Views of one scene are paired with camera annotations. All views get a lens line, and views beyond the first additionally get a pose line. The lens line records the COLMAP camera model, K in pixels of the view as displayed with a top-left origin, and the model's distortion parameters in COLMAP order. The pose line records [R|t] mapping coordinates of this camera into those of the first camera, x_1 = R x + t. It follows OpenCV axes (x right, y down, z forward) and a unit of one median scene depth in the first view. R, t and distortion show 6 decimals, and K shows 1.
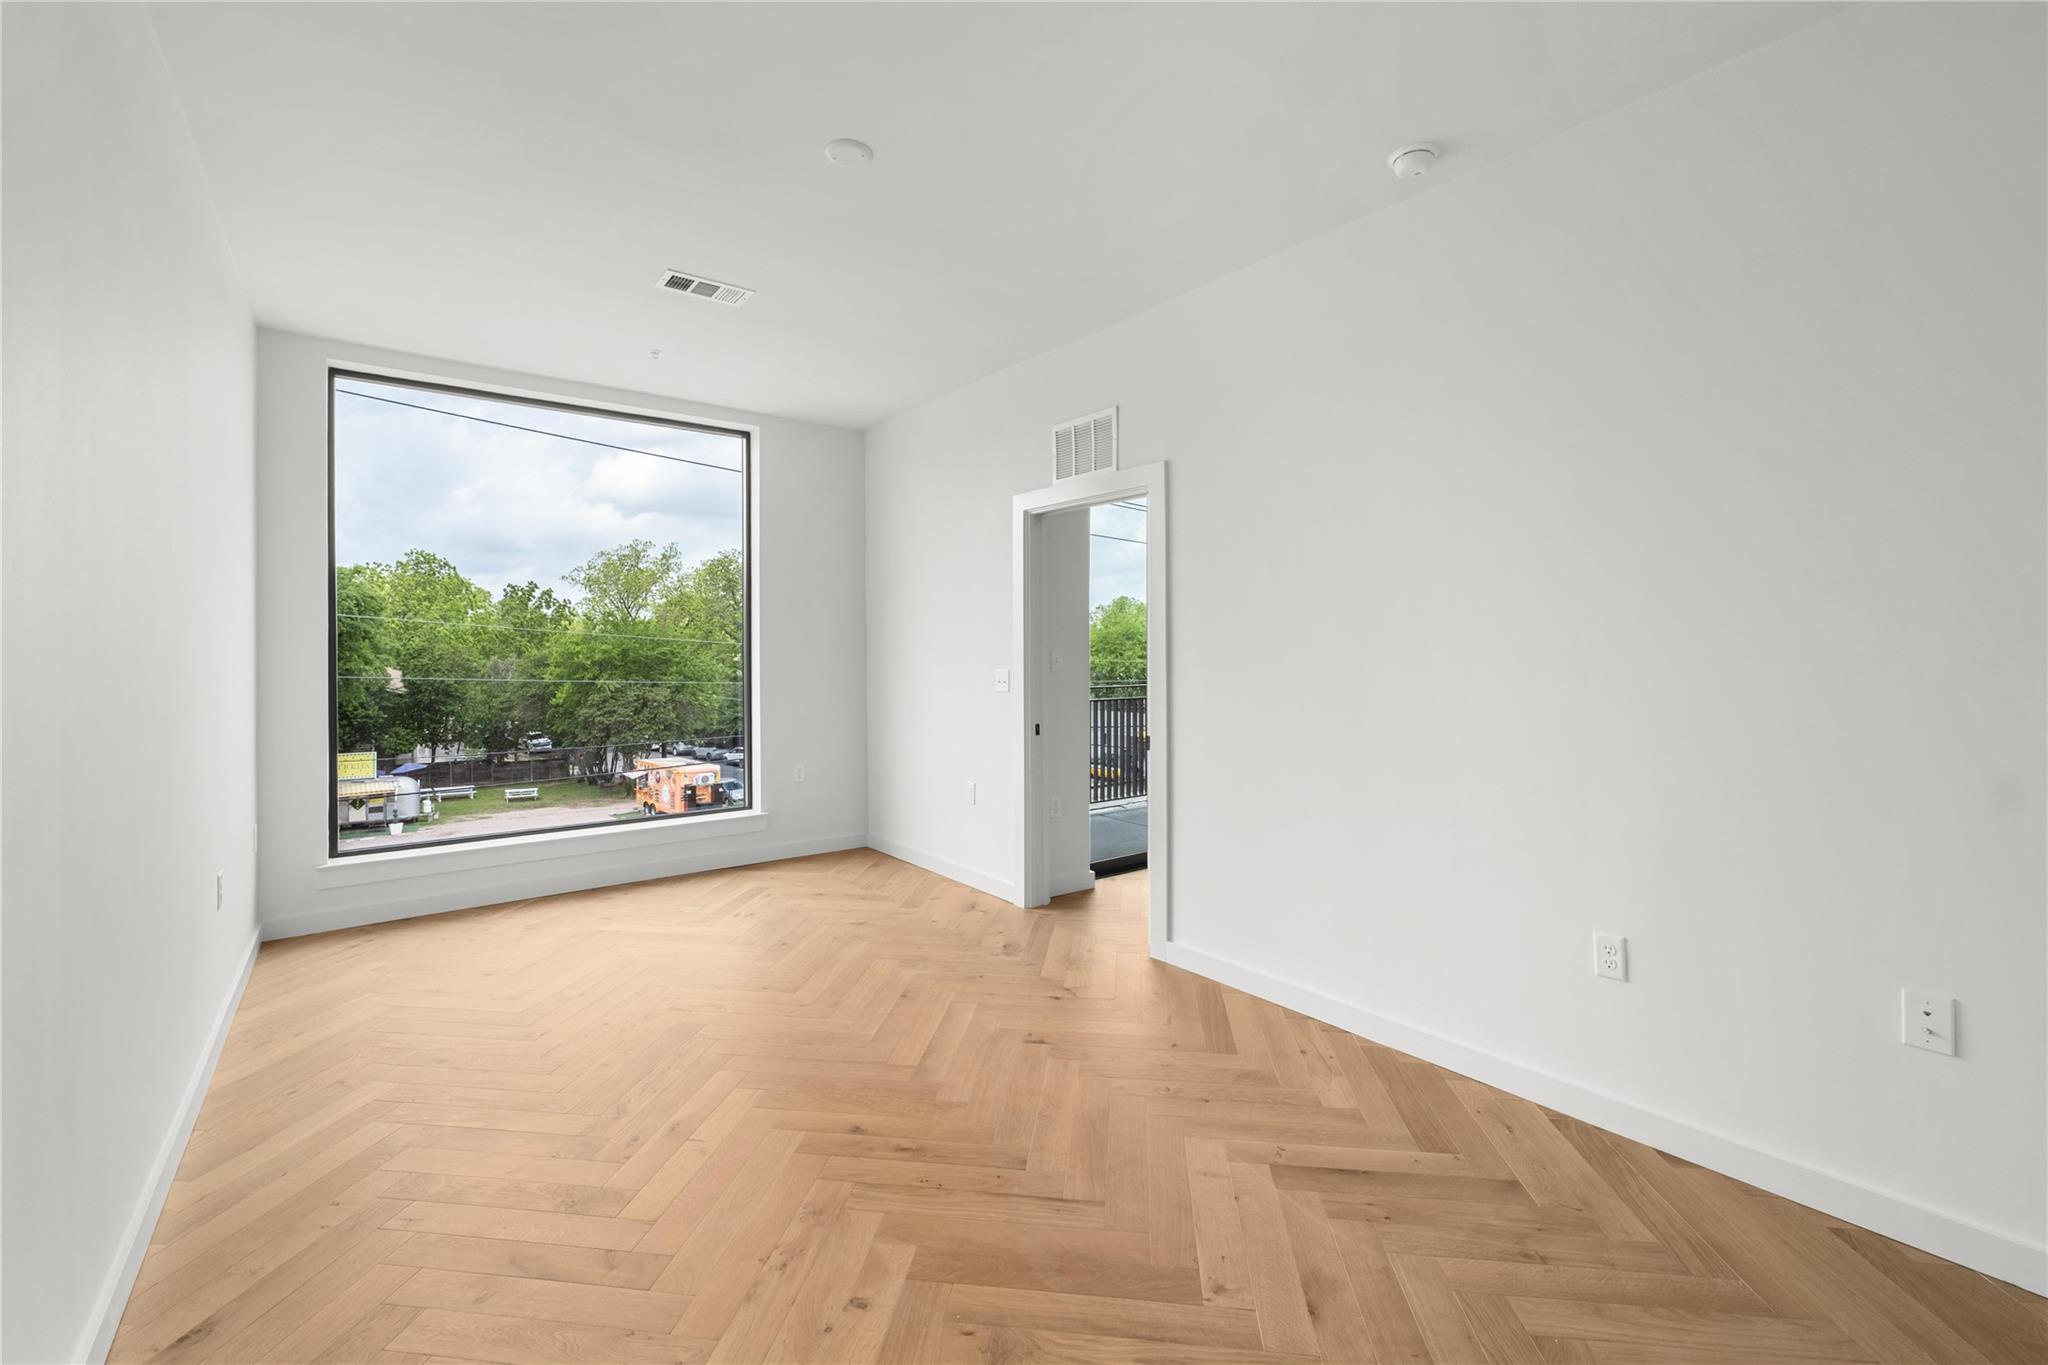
lens RADIAL K [[867.3, 0, 1030.3], [0, 867.3, 658.3], [0, 0, 1]] dist [-0.009172, 0.000470]
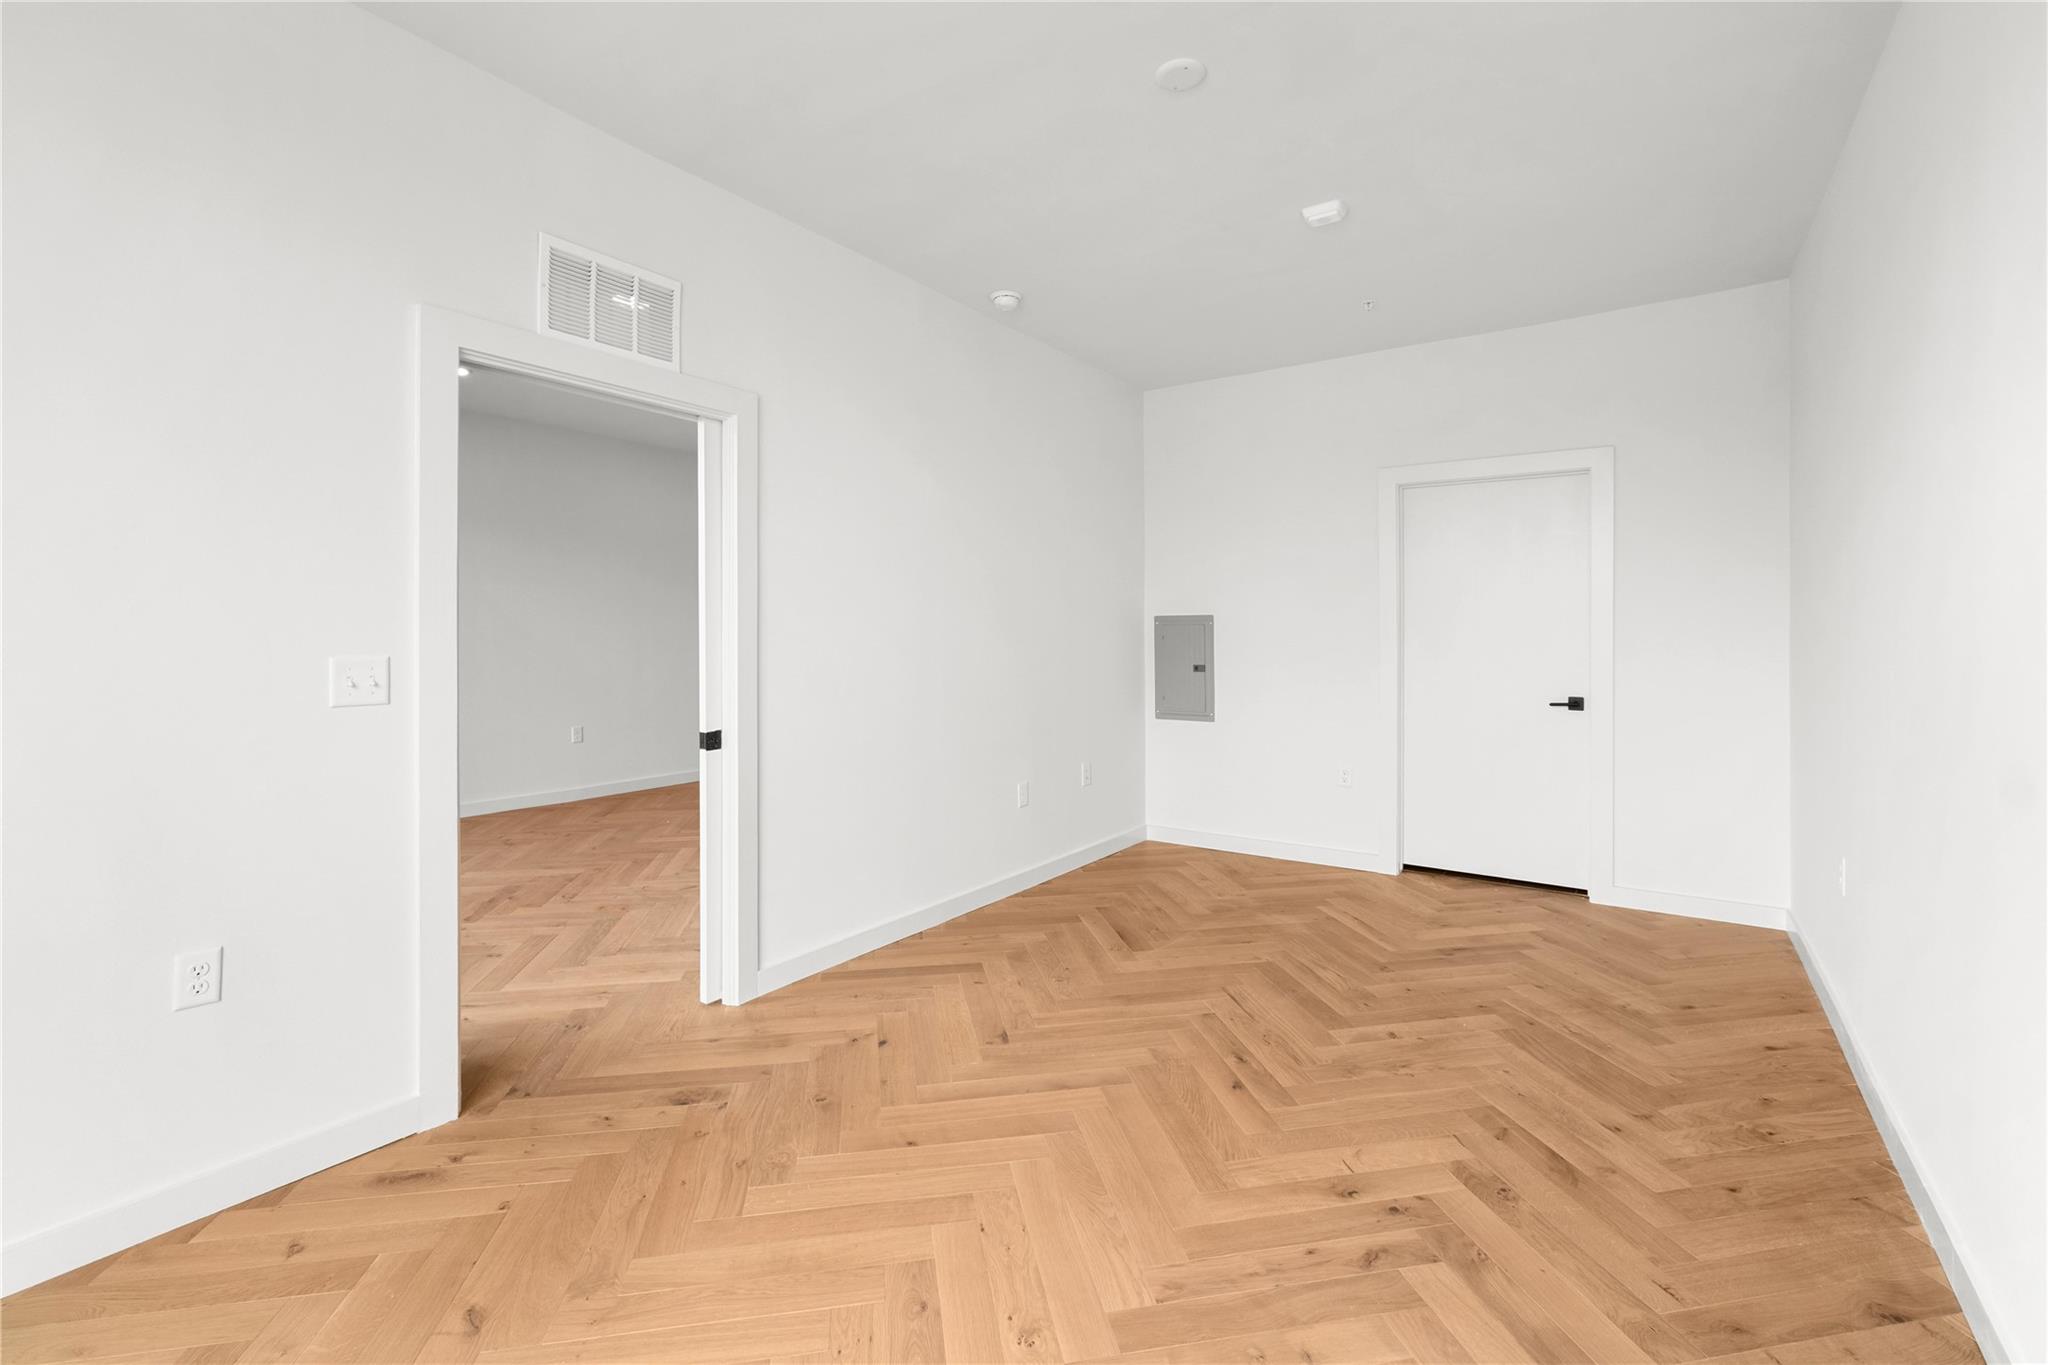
lens RADIAL K [[905.4, 0, 1025.8], [0, 905.4, 628.3], [0, 0, 1]] dist [-0.000021, 0.000003]
pose [[-0.303329, 0.002297, 0.952883, -0.940322], [0.001744, 0.999997, -0.001855, -0.002676], [-0.952884, 0.001099, -0.303332, 1.272616]]
